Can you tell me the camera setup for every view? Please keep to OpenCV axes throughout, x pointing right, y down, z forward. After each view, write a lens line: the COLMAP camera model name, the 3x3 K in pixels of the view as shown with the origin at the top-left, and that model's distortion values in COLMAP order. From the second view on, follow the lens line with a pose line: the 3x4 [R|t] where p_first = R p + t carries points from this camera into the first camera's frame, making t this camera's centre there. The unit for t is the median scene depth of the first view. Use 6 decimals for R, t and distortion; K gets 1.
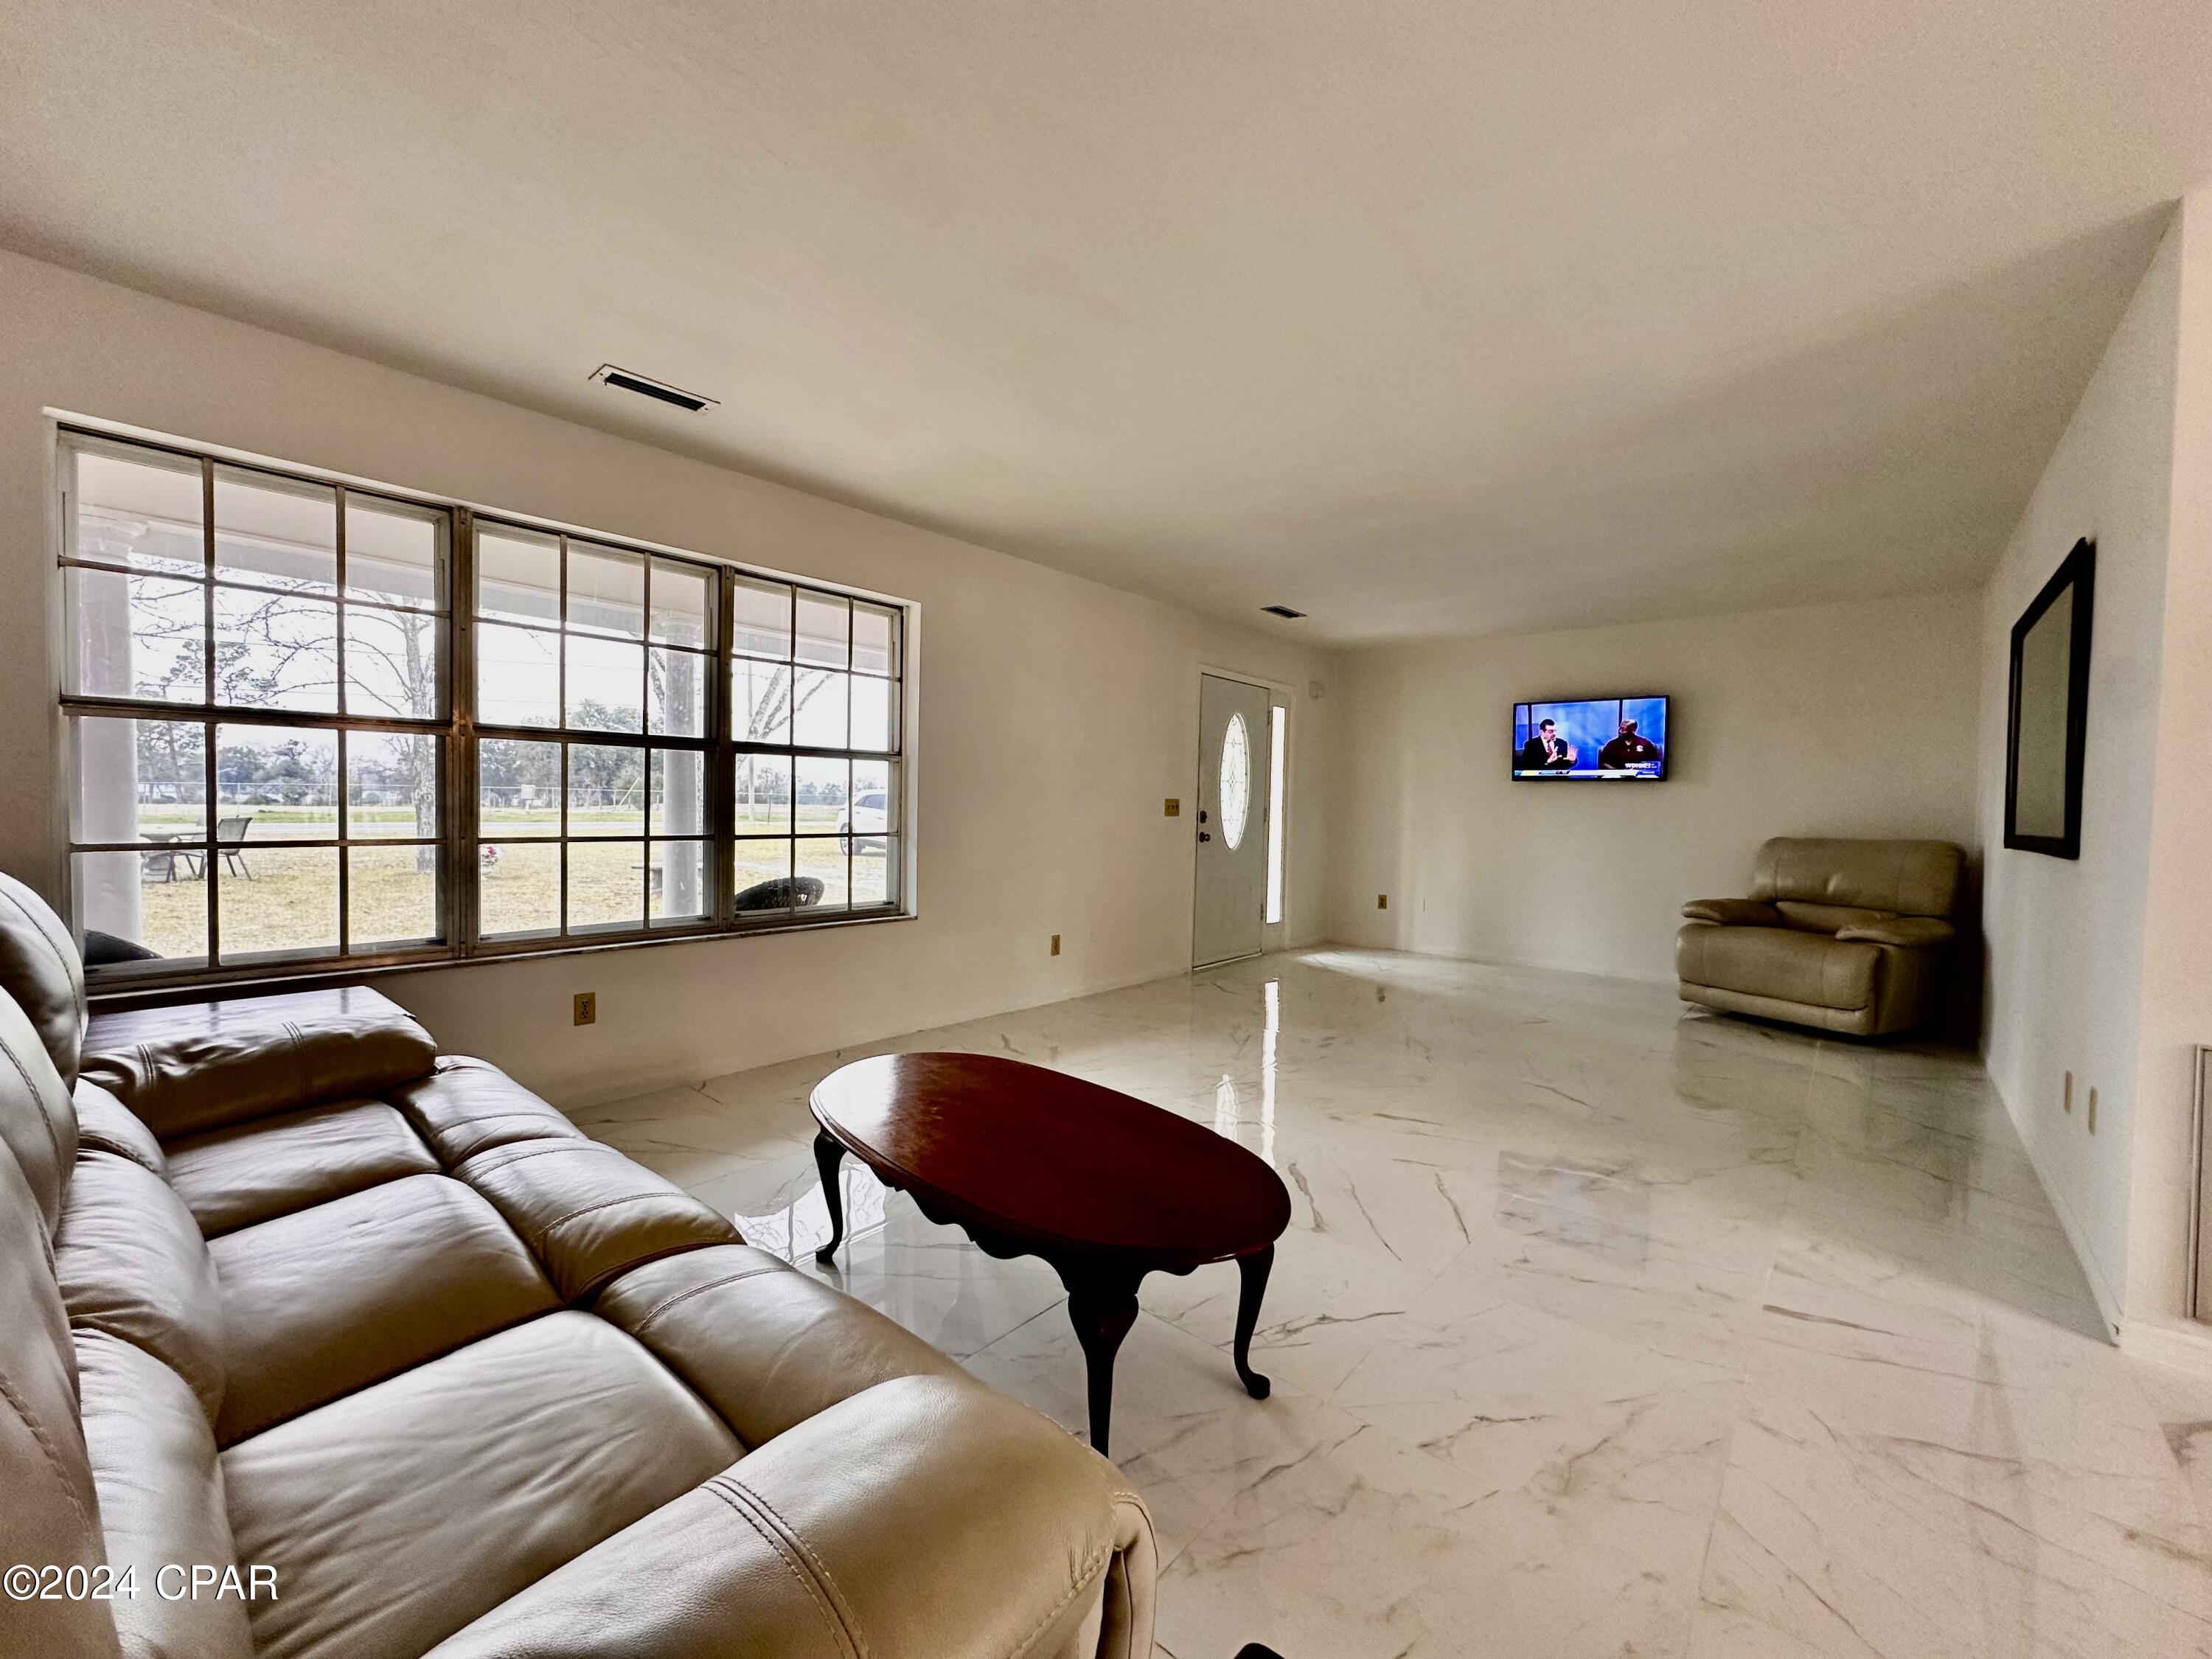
lens RADIAL K [[881.7, 0, 1107.4], [0, 881.7, 829.2], [0, 0, 1]] dist [-0.003268, 0.000304]
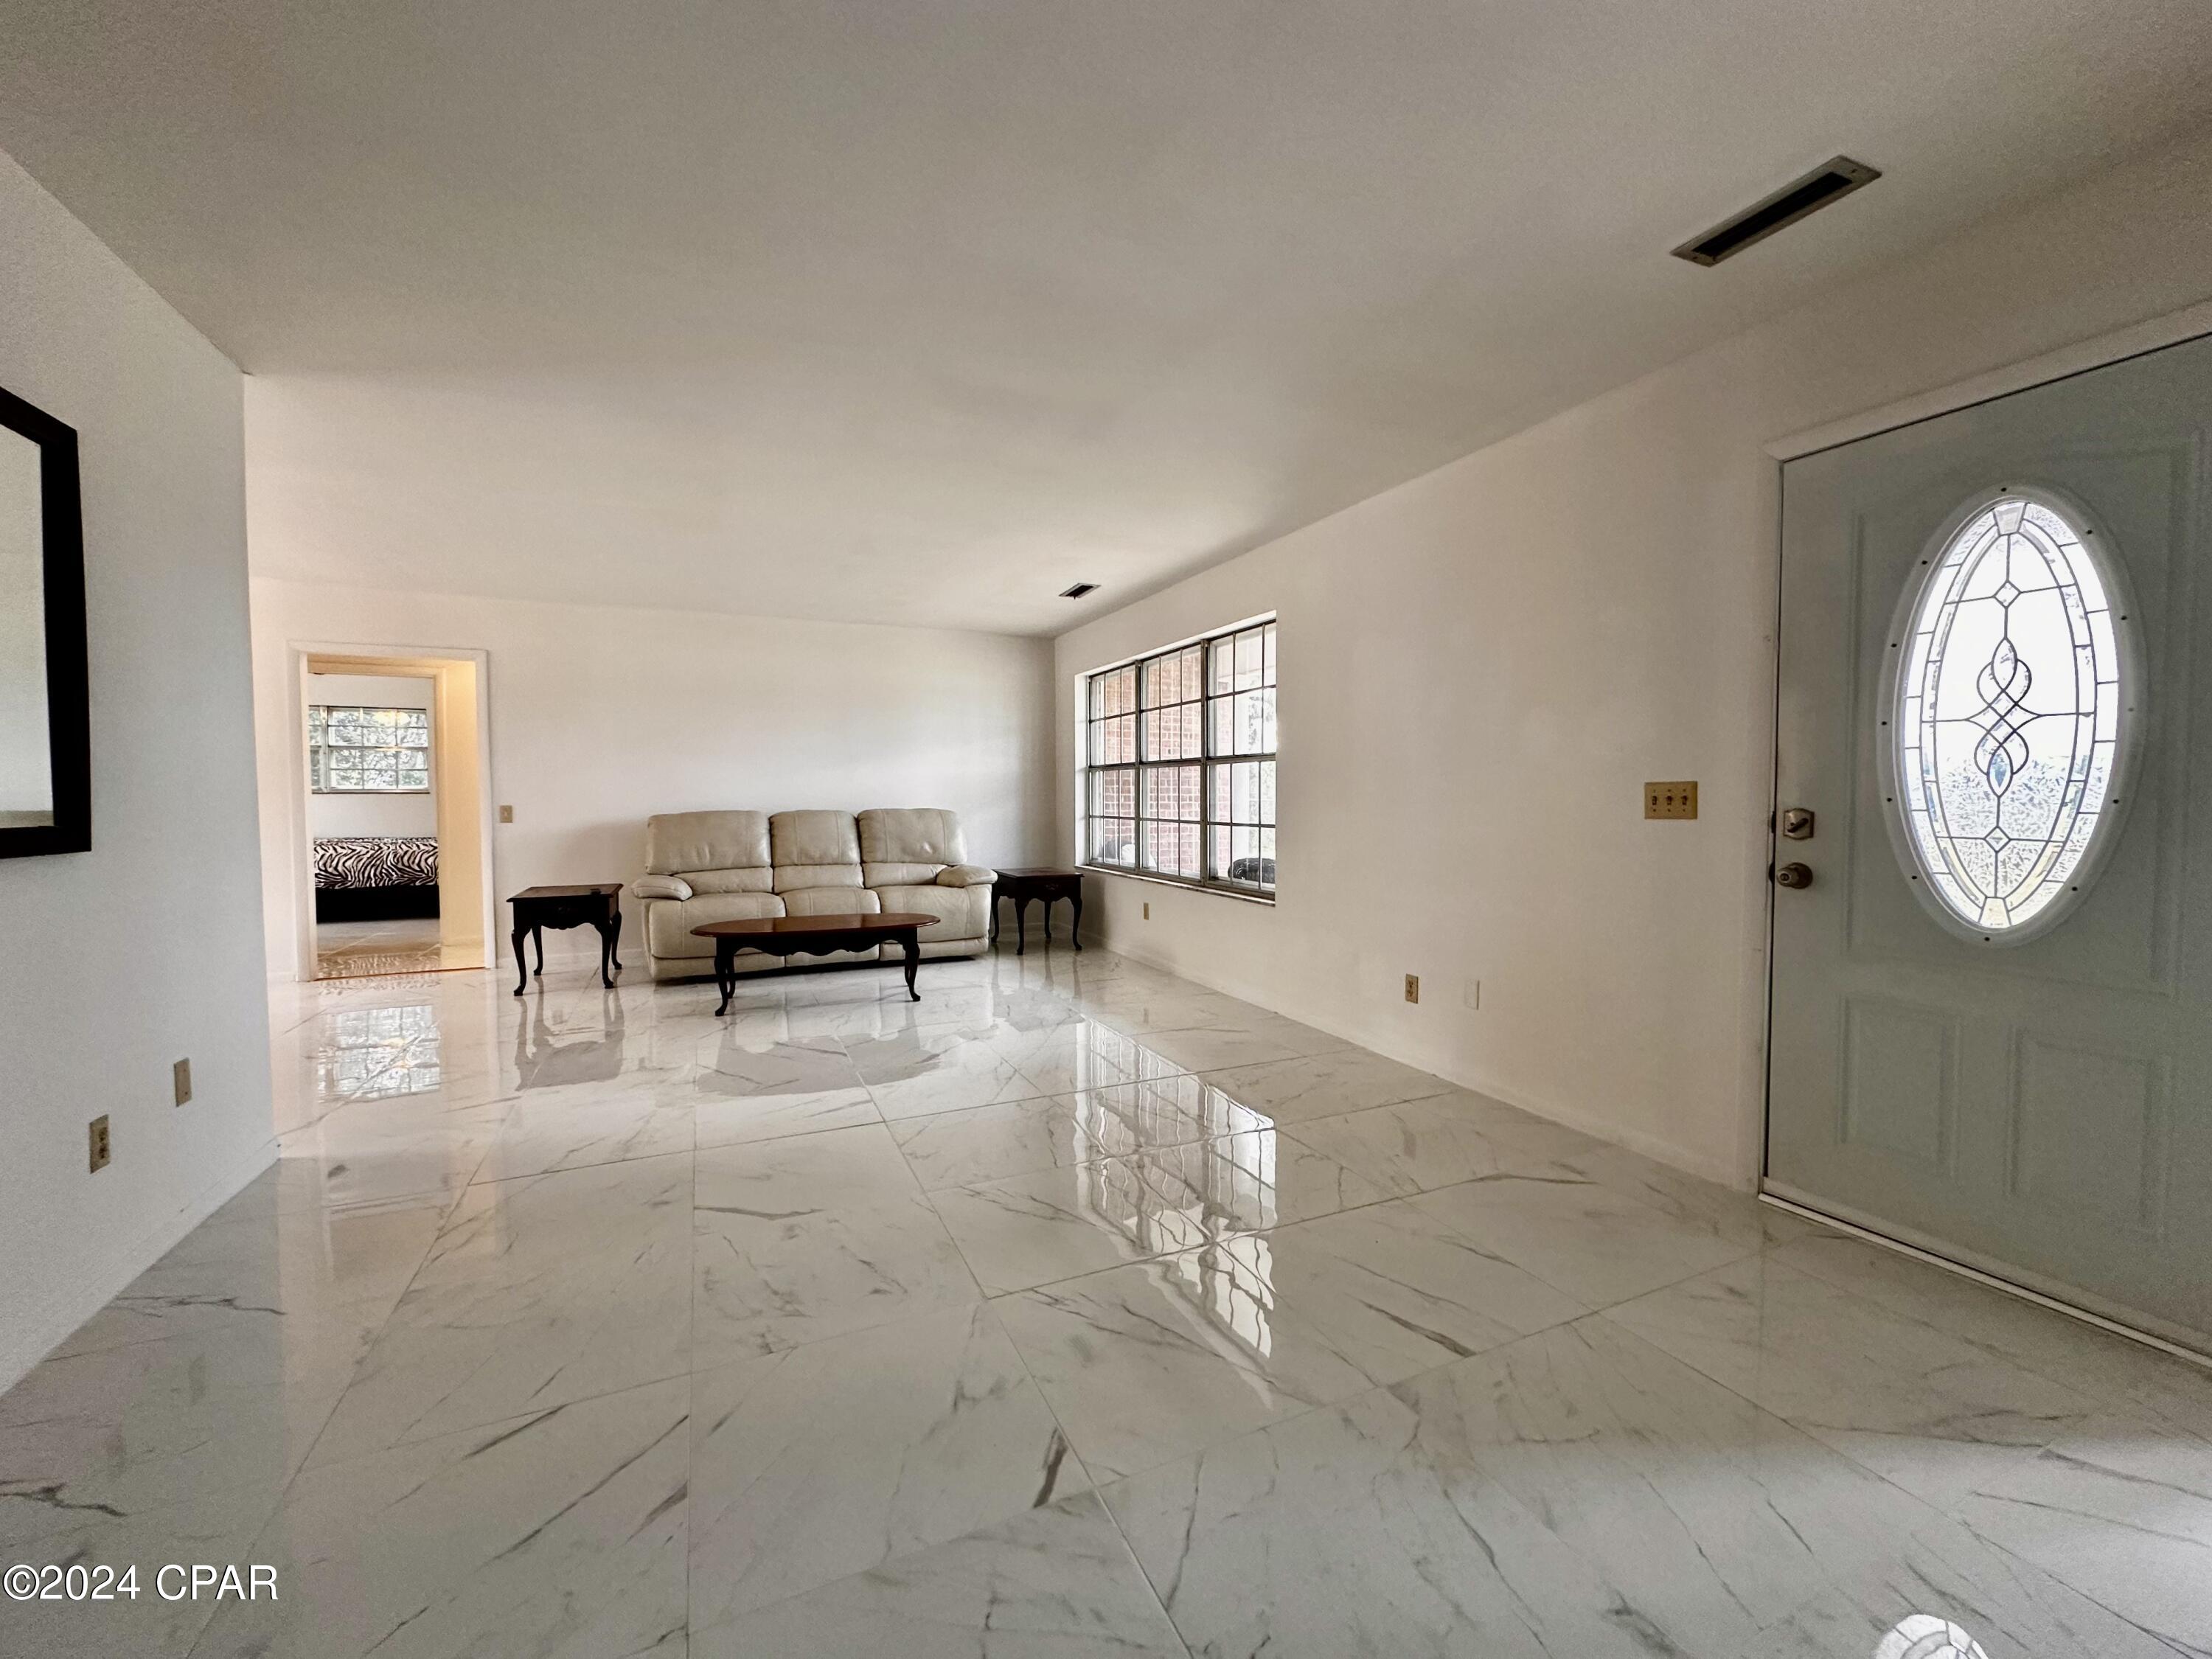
lens RADIAL K [[881.7, 0, 1107.4], [0, 881.7, 829.2], [0, 0, 1]] dist [-0.003268, 0.000304]
pose [[-0.411531, 0.017565, -0.911226, 0.893858], [-0.030181, 0.999003, 0.032888, -0.022734], [0.910896, 0.041036, -0.410591, 1.330645]]
